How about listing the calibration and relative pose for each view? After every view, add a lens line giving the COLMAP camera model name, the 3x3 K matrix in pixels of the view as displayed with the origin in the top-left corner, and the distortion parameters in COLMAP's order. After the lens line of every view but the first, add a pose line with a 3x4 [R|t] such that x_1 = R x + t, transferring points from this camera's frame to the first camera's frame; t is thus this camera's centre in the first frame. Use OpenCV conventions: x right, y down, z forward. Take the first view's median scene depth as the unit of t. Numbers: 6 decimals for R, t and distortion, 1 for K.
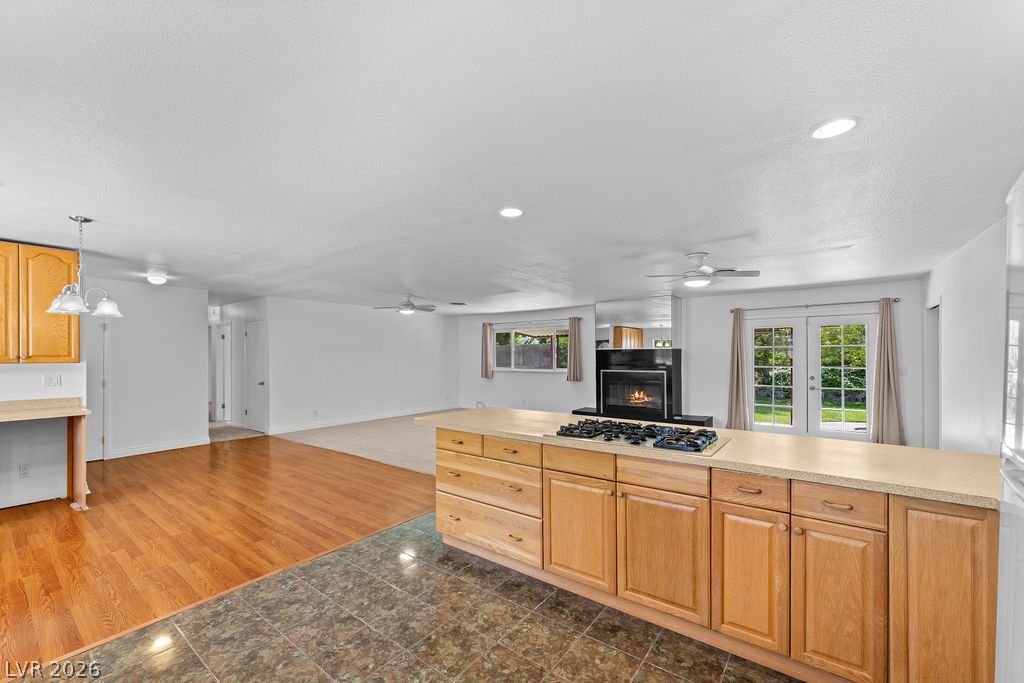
lens RADIAL K [[414.6, 0, 508.8], [0, 414.6, 354.0], [0, 0, 1]] dist [-0.001329, -0.000567]
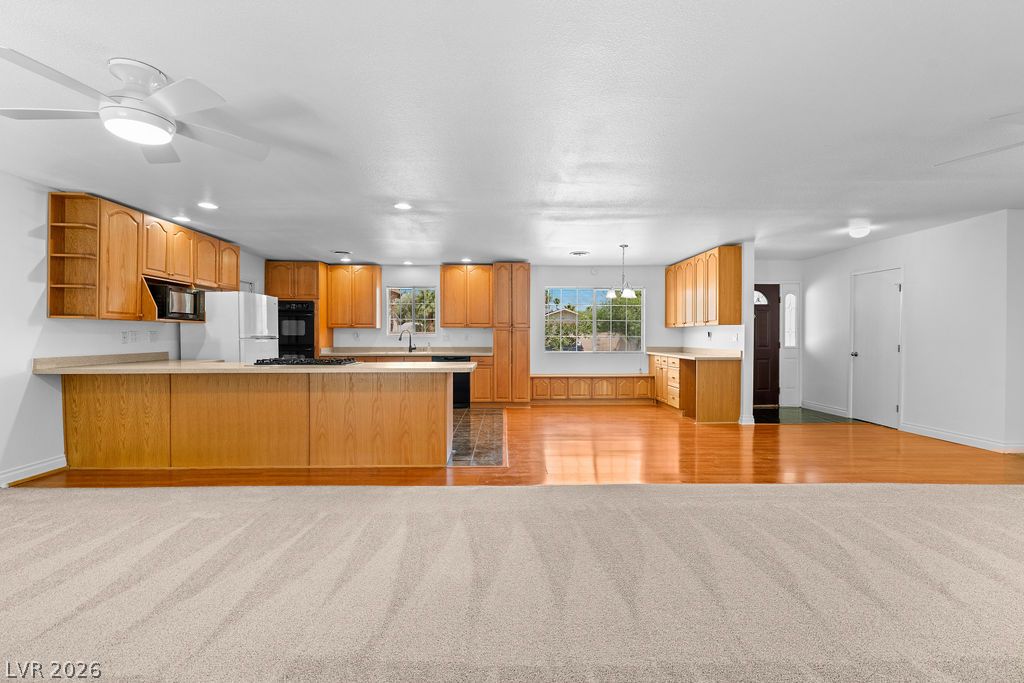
lens RADIAL K [[447.6, 0, 504.7], [0, 447.6, 342.7], [0, 0, 1]] dist [-0.003248, 0.000362]
pose [[-0.792625, 0.010537, -0.609618, 0.246283], [0.004749, 0.999927, 0.011109, 0.032333], [0.609691, 0.005910, -0.792617, 0.922358]]
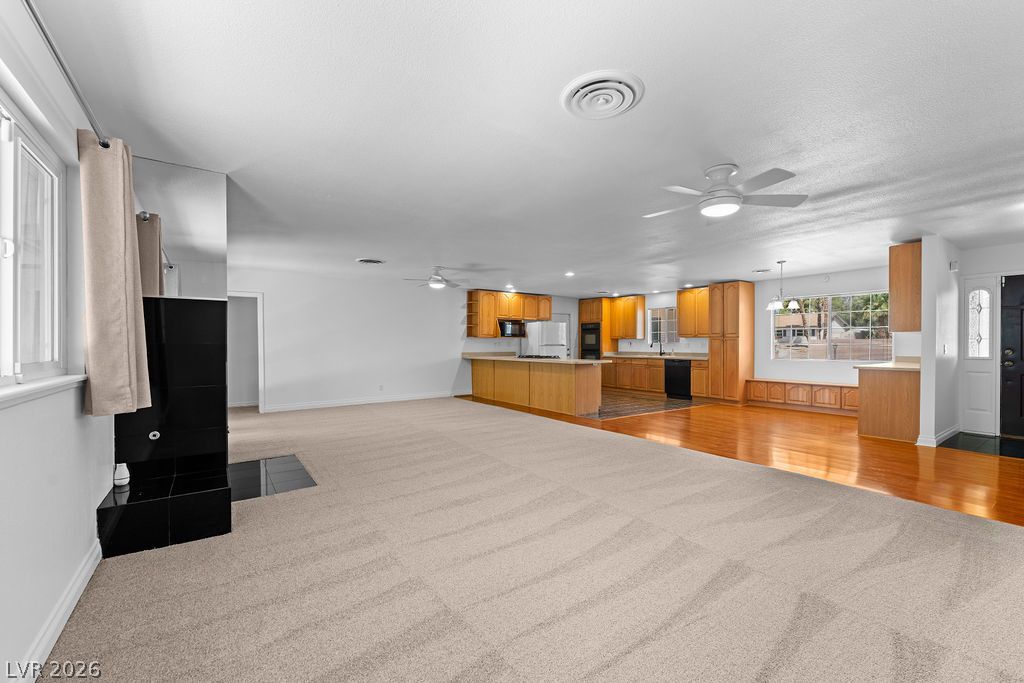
lens RADIAL K [[414.6, 0, 506.3], [0, 414.6, 349.4], [0, 0, 1]] dist [-0.001329, -0.000567]
pose [[-0.950743, -0.001955, 0.309973, -0.156262], [0.000624, 0.999966, 0.008221, 0.033131], [-0.309979, 0.008009, -0.950710, 1.369138]]
